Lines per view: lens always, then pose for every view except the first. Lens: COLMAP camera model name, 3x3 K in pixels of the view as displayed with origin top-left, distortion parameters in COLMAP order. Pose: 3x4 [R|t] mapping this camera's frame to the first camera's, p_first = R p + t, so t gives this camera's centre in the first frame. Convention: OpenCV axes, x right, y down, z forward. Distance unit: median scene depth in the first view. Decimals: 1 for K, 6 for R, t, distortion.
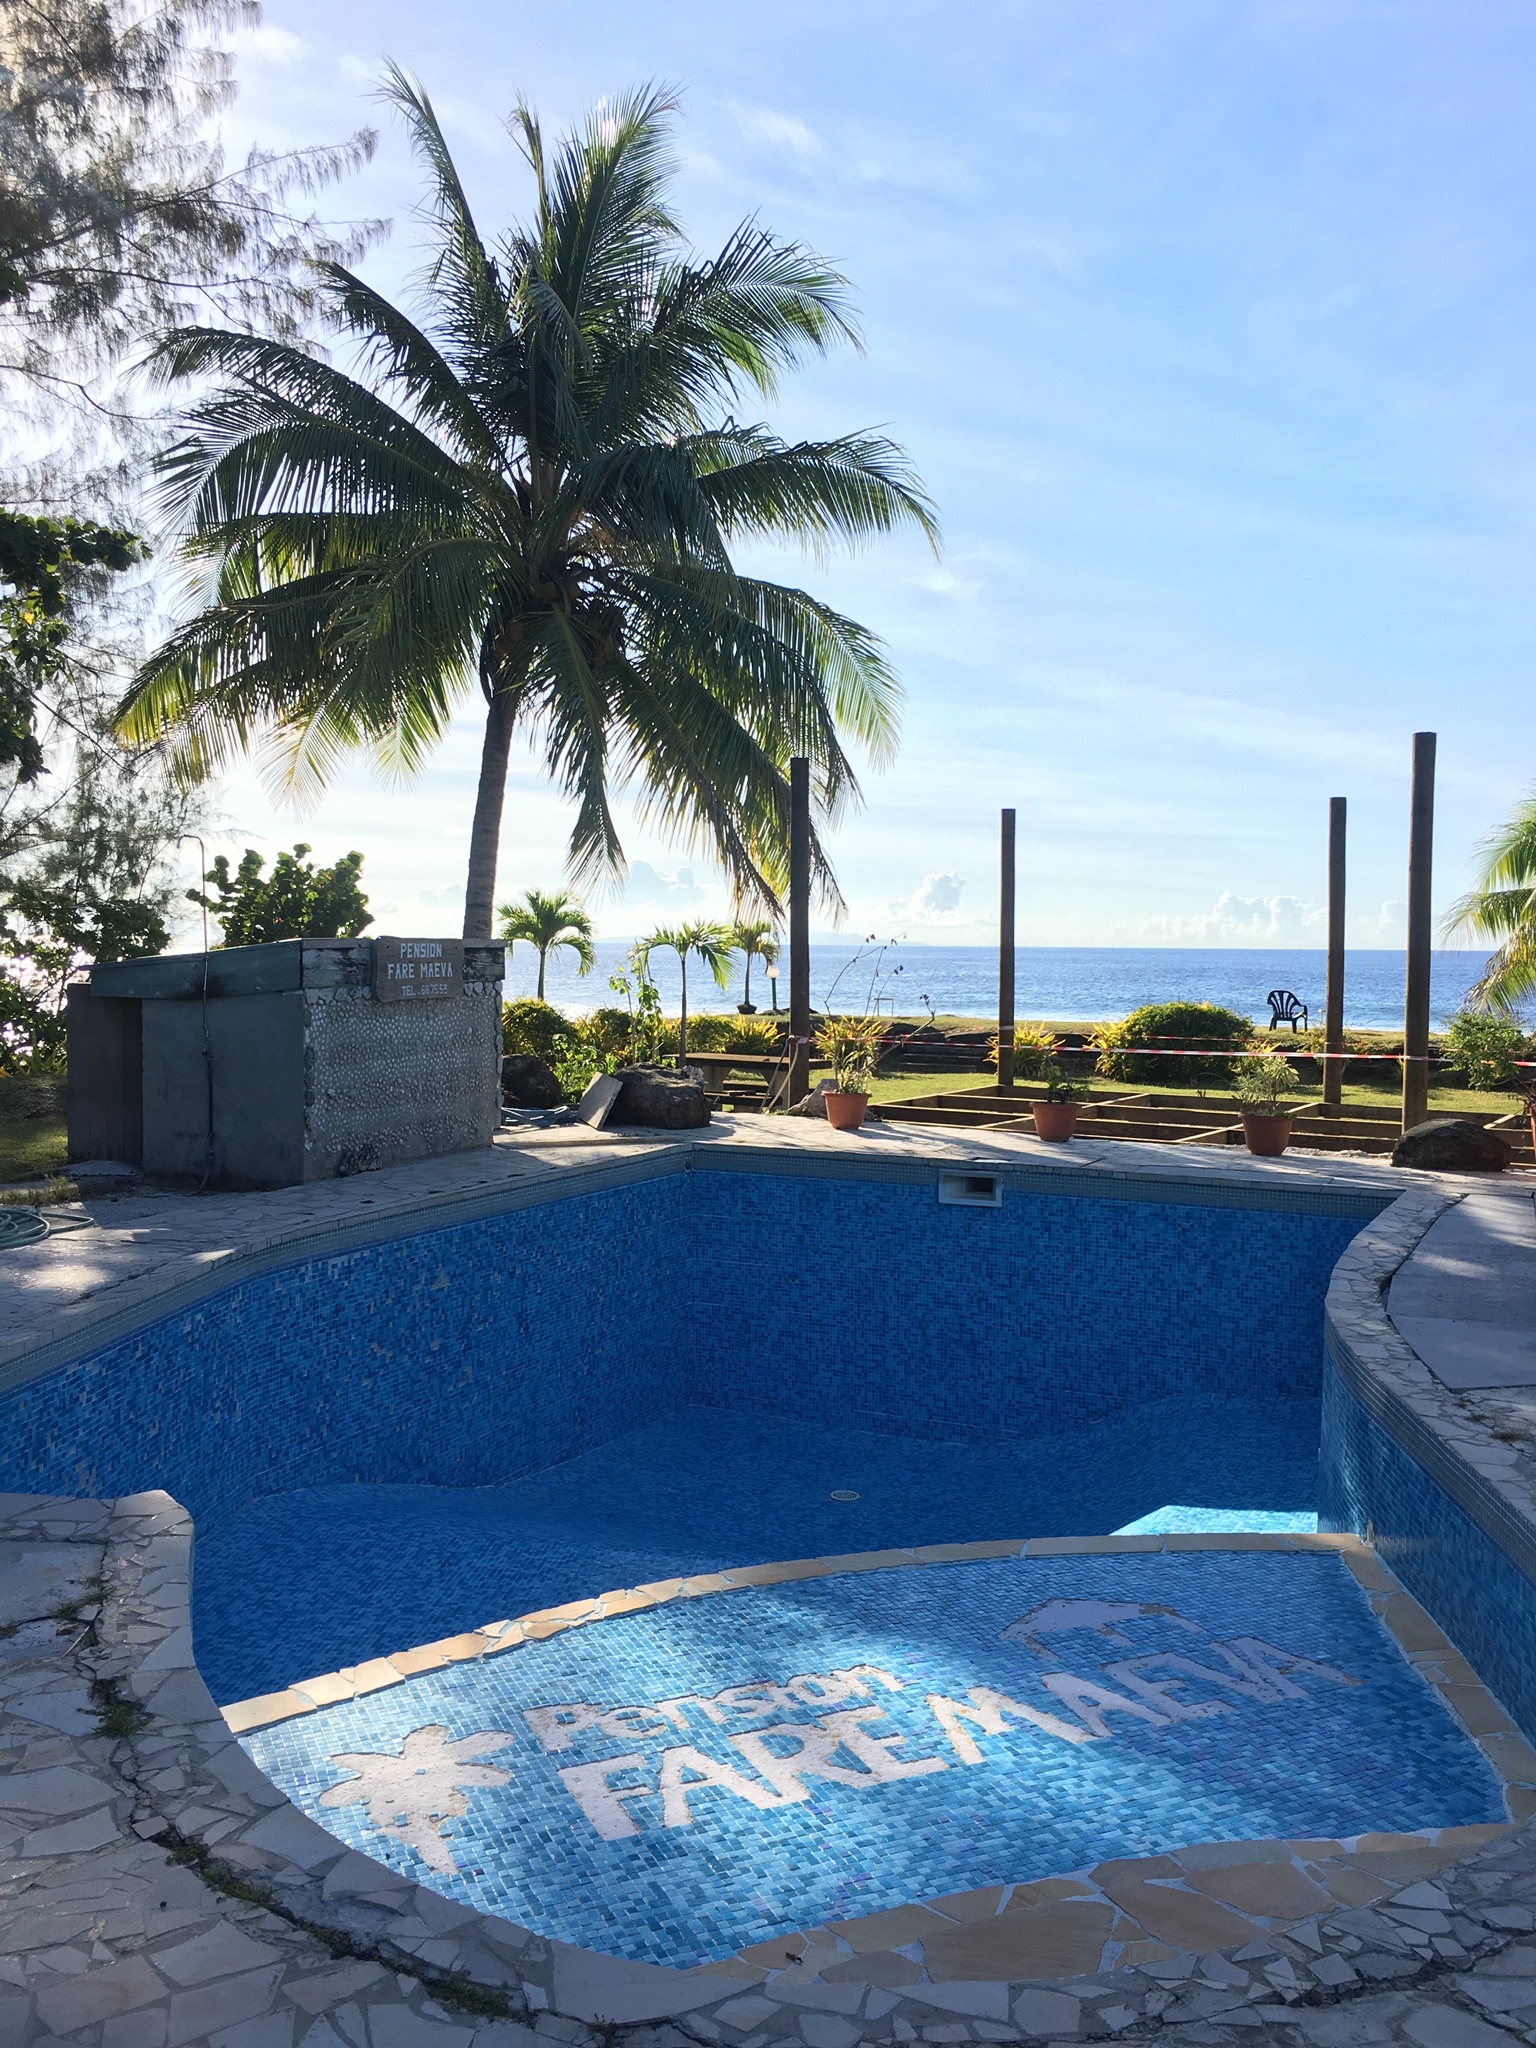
lens RADIAL K [[1711.1, 0, 768.0], [0, 1711.1, 1024.0], [0, 0, 1]] dist [0.006857, 0.000167]
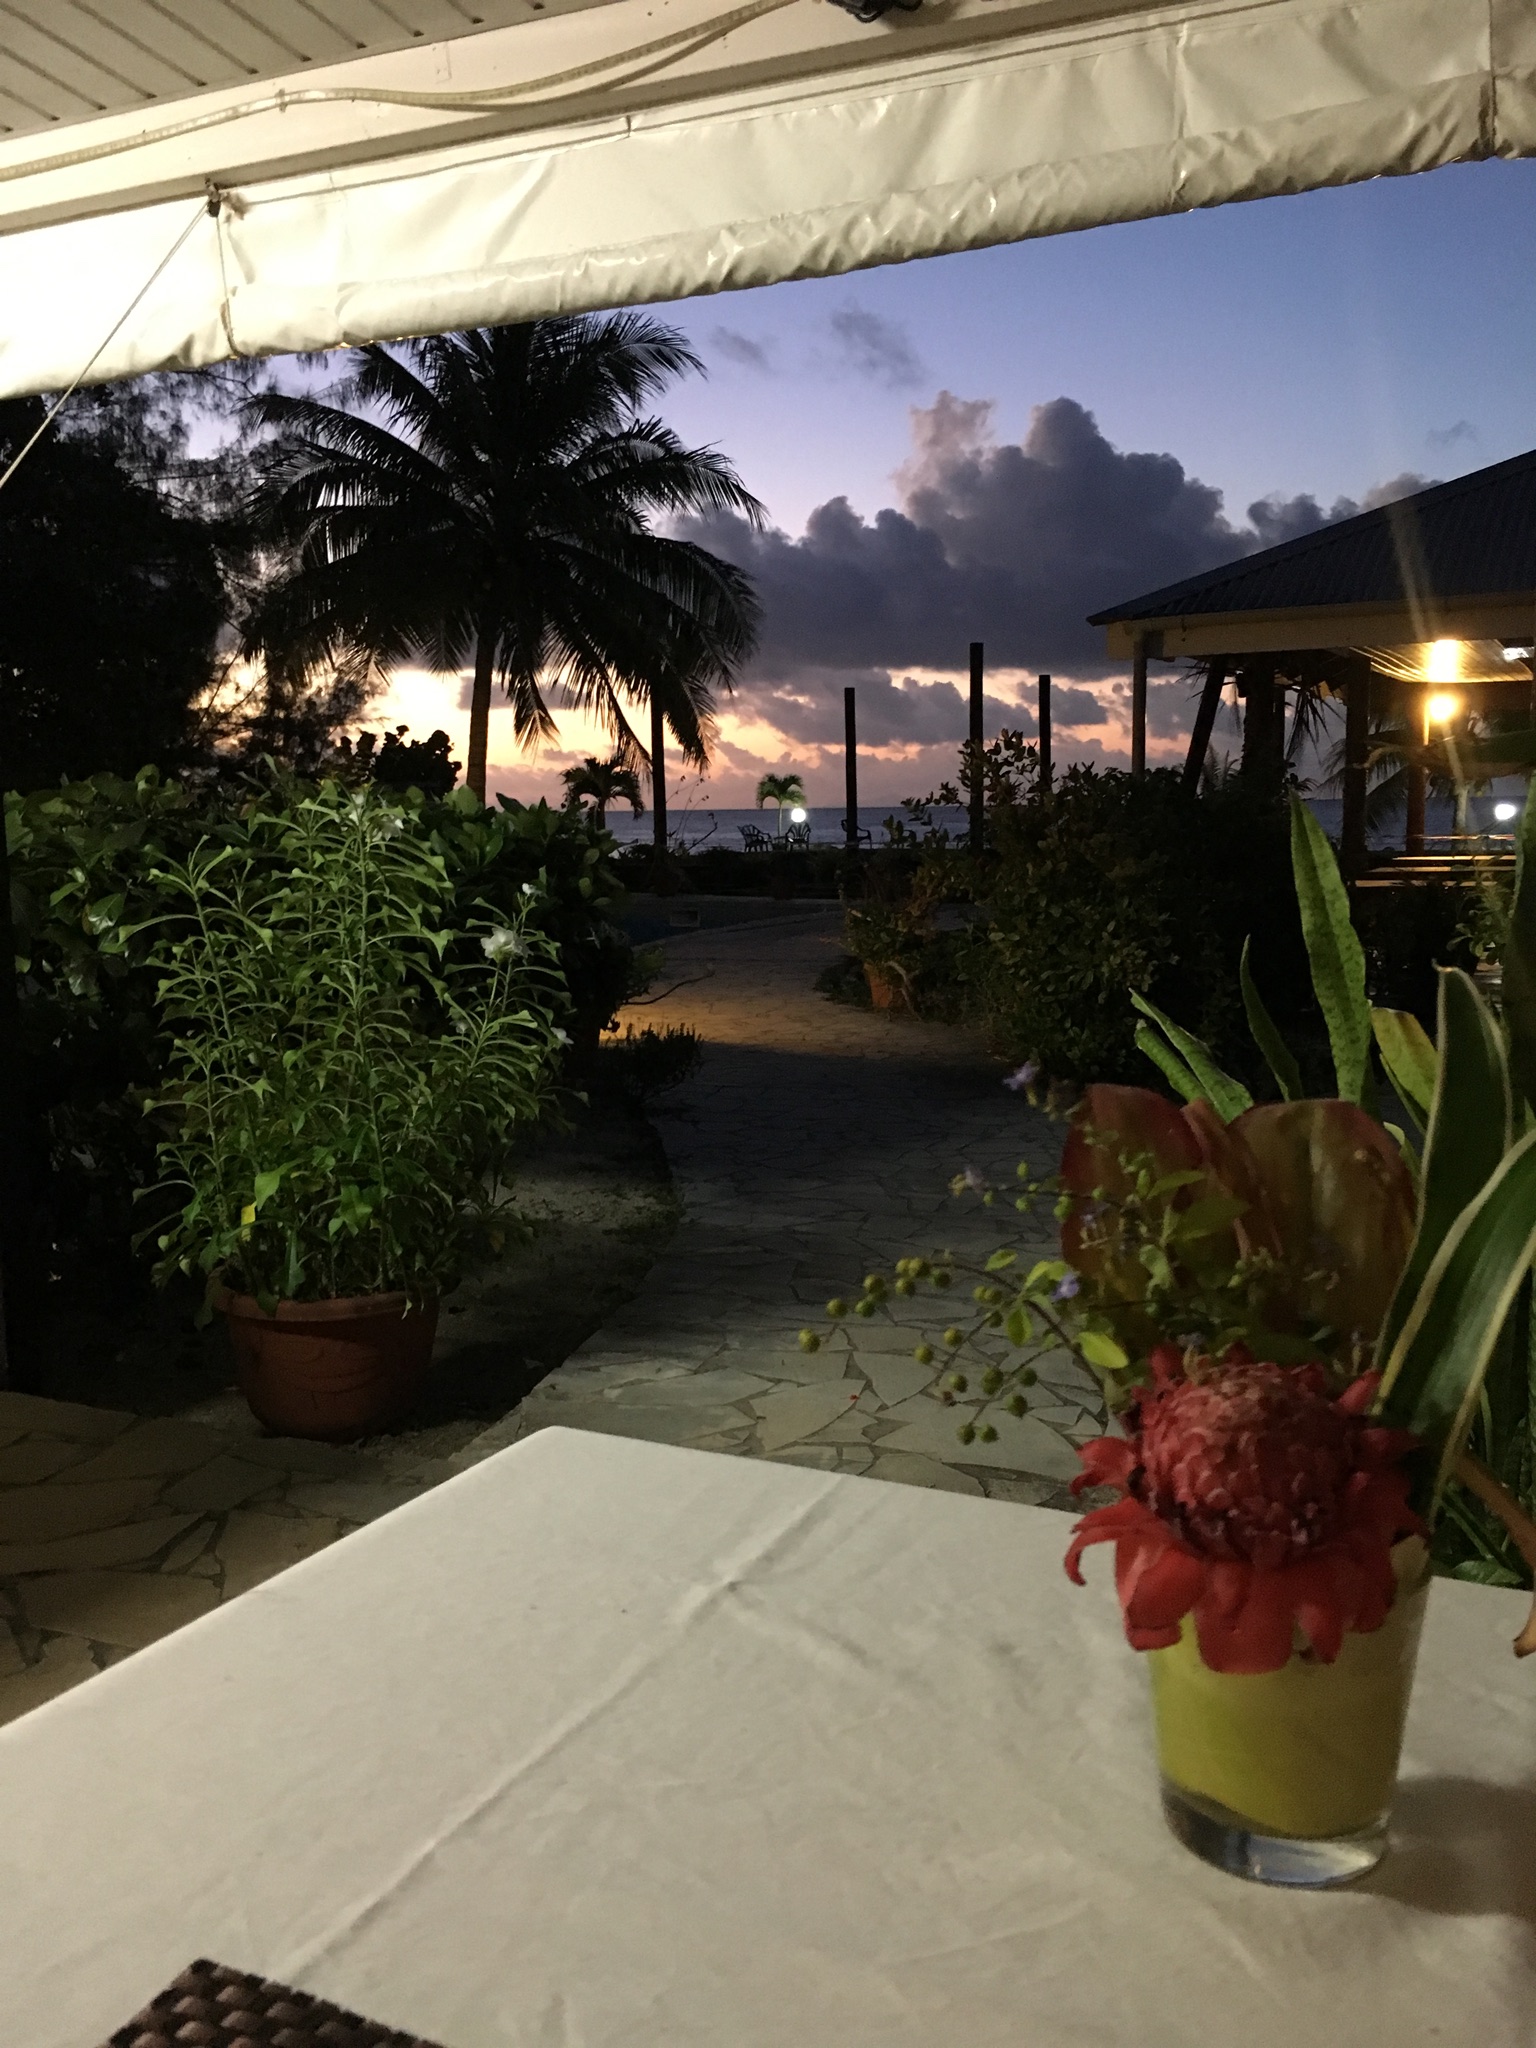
lens RADIAL K [[1711.1, 0, 768.0], [0, 1711.1, 1024.0], [0, 0, 1]] dist [0.006857, 0.000167]
pose [[0.991322, -0.007140, -0.131263, 0.204330], [0.017128, 0.997028, 0.075116, 0.037343], [0.130337, -0.076713, 0.988498, -0.354372]]
